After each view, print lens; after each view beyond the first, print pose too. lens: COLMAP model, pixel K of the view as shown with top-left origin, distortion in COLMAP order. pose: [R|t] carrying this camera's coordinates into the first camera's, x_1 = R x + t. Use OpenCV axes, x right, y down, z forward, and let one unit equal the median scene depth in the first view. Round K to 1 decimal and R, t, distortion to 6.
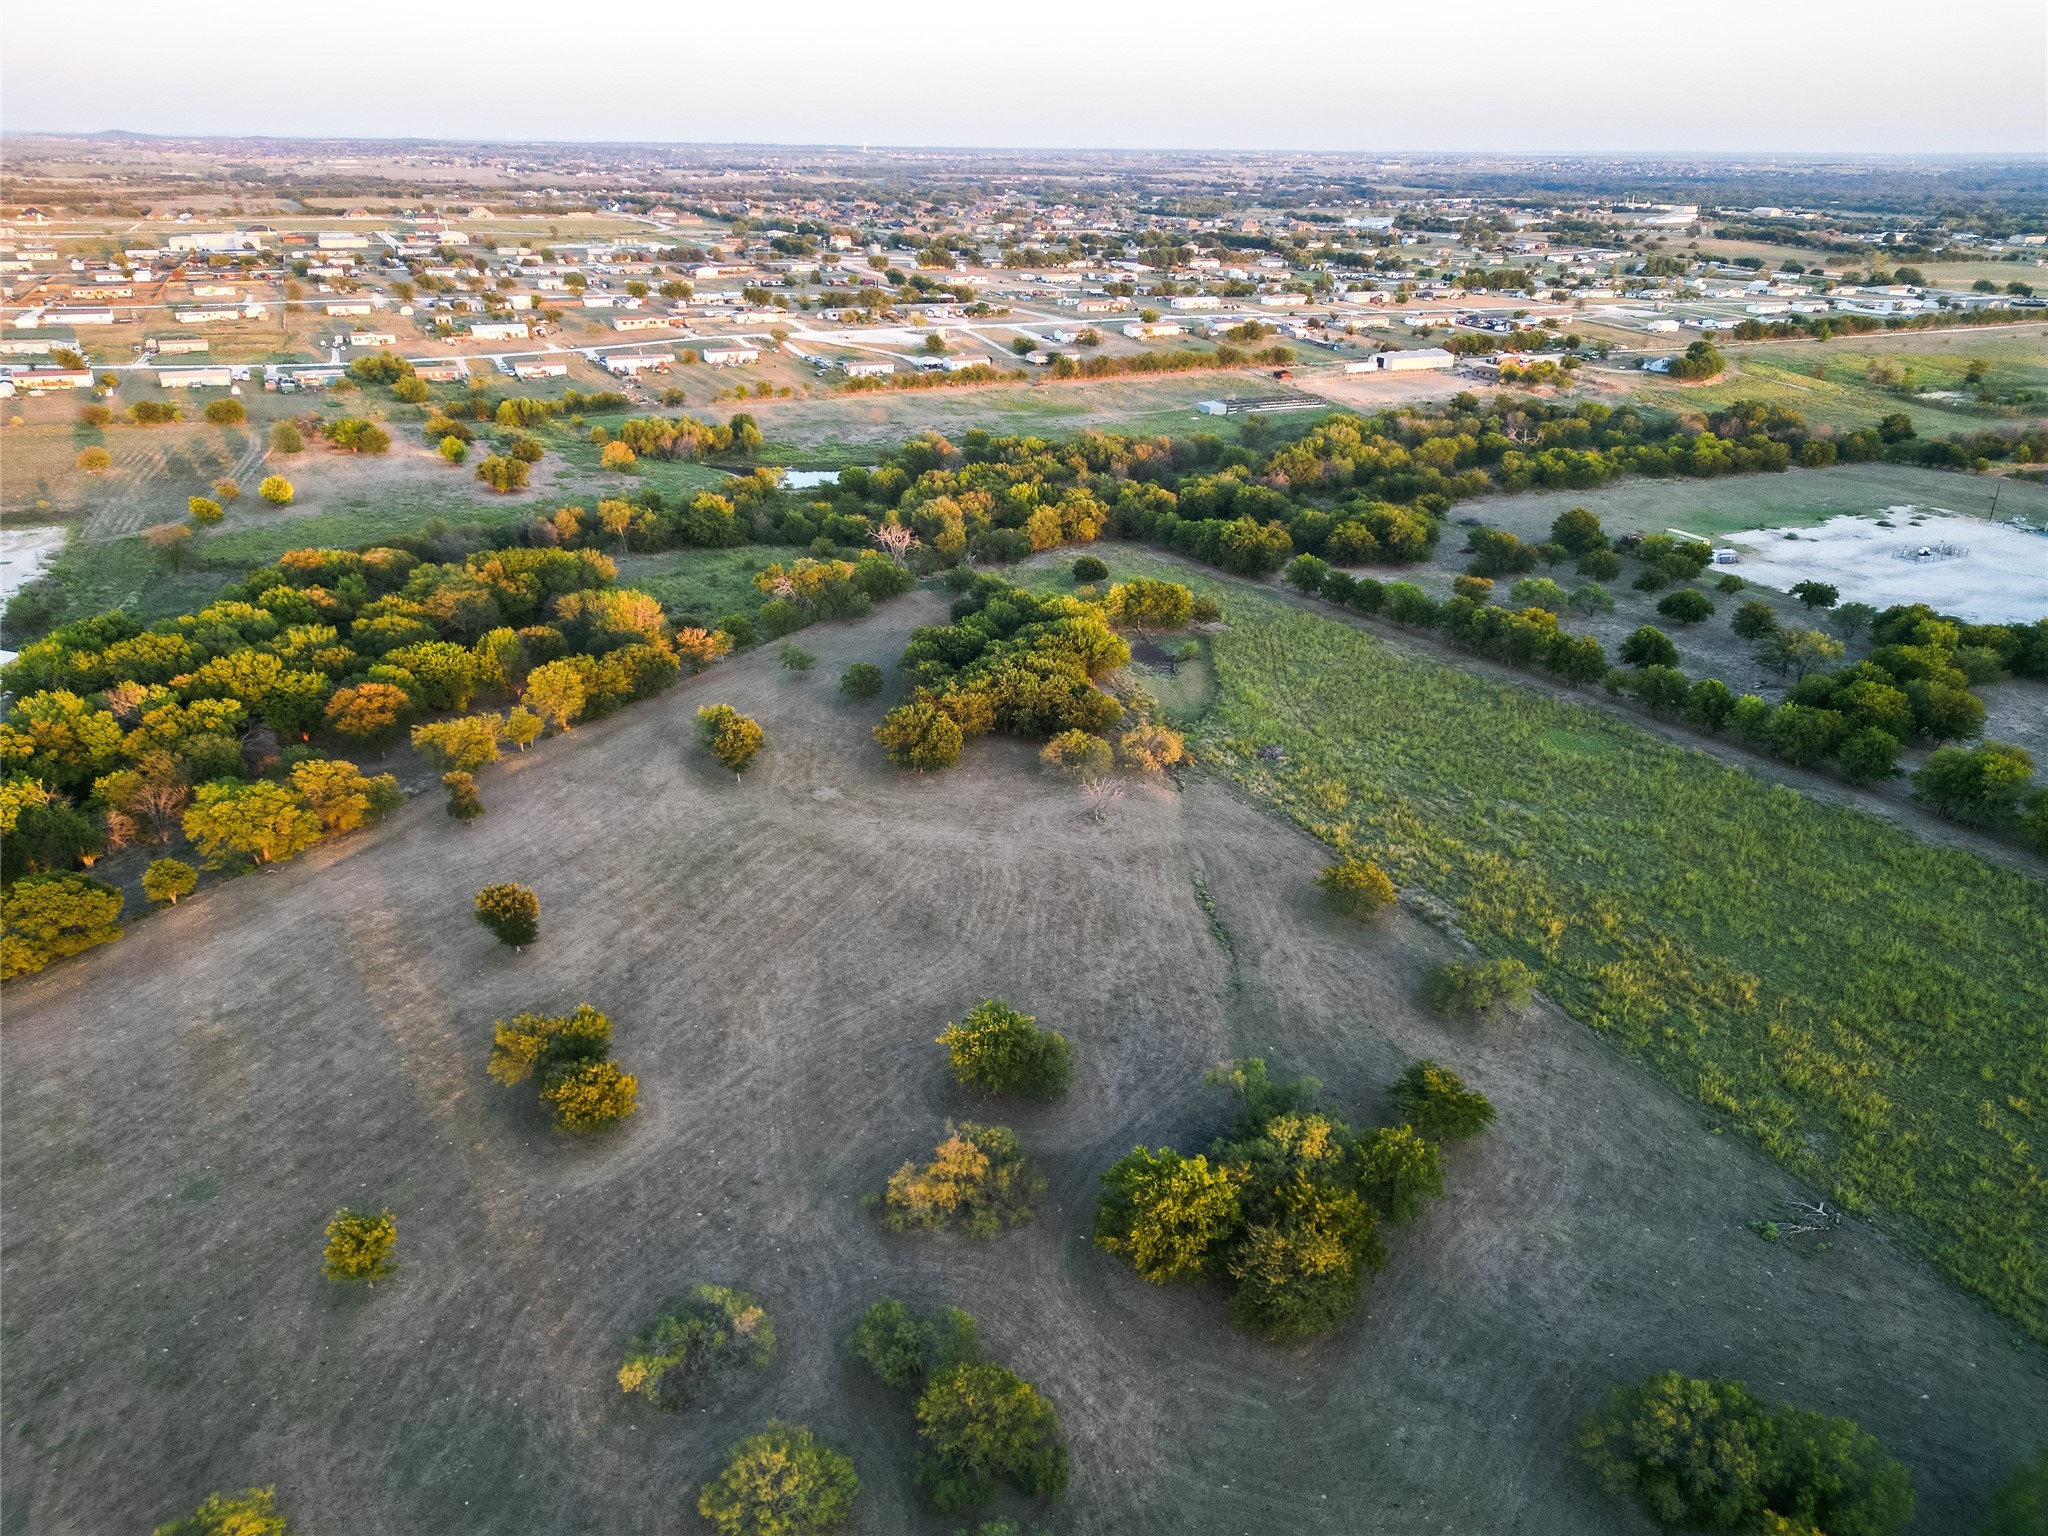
lens RADIAL K [[1421.8, 0, 1018.6], [0, 1421.8, 762.5], [0, 0, 1]] dist [0.064177, -0.052376]
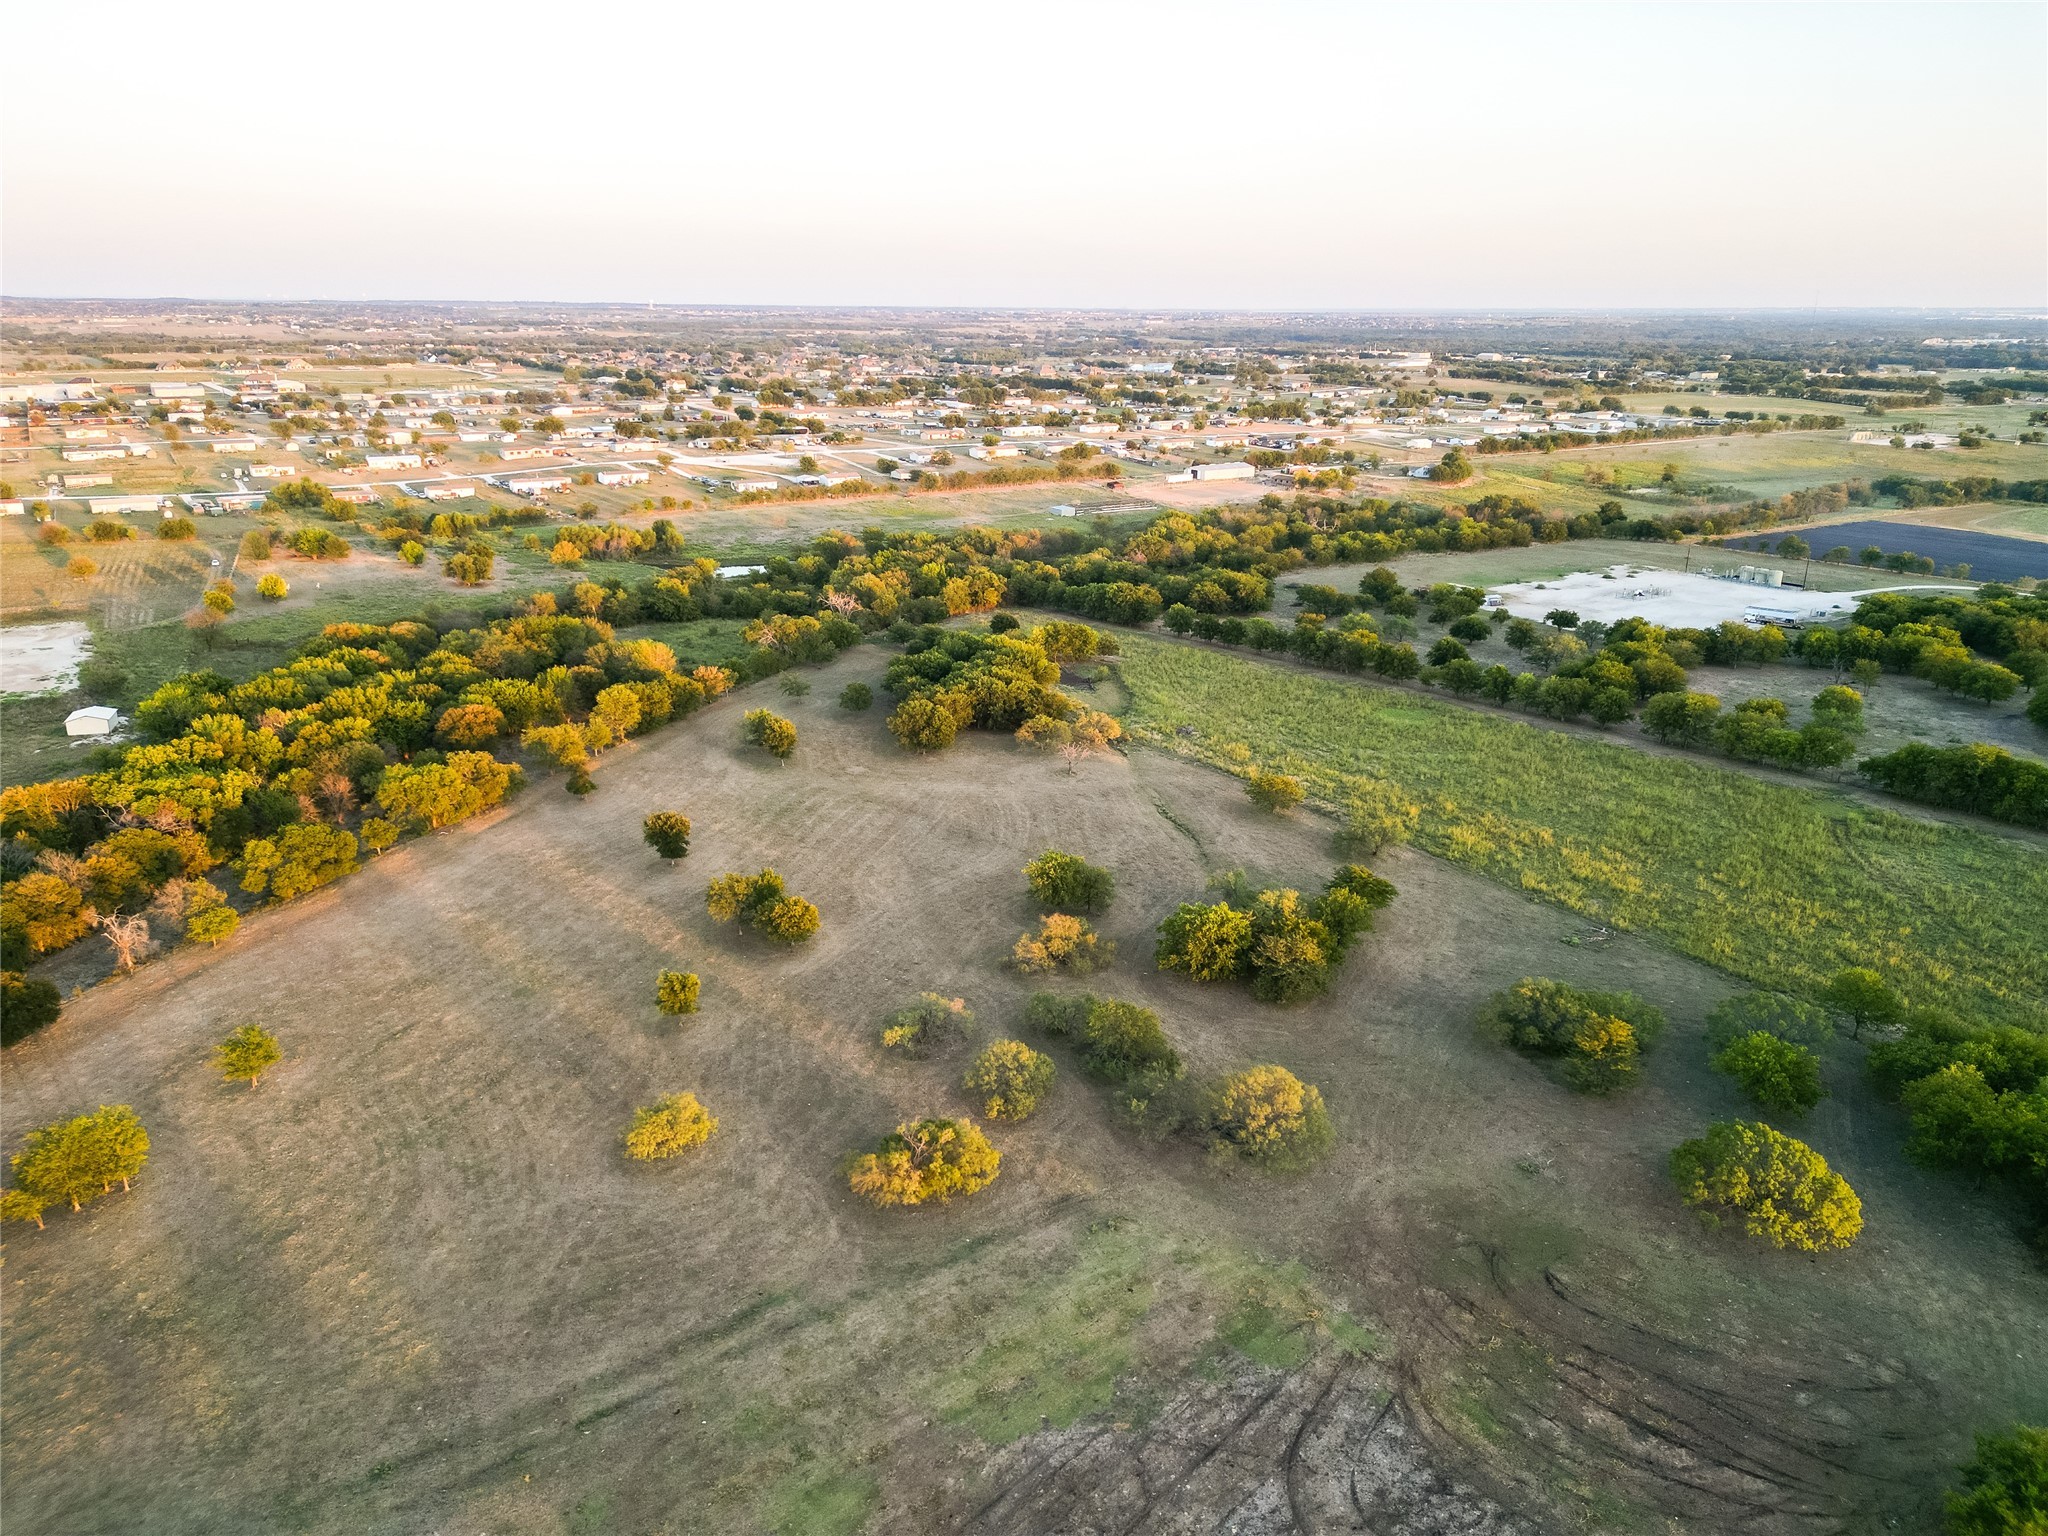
lens RADIAL K [[1421.8, 0, 1011.2], [0, 1421.8, 770.2], [0, 0, 1]] dist [0.064177, -0.052376]
pose [[0.989903, -0.048042, 0.133354, -0.075724], [0.059928, 0.994440, -0.086592, 0.064038], [-0.128452, 0.093709, 0.987278, -0.127145]]
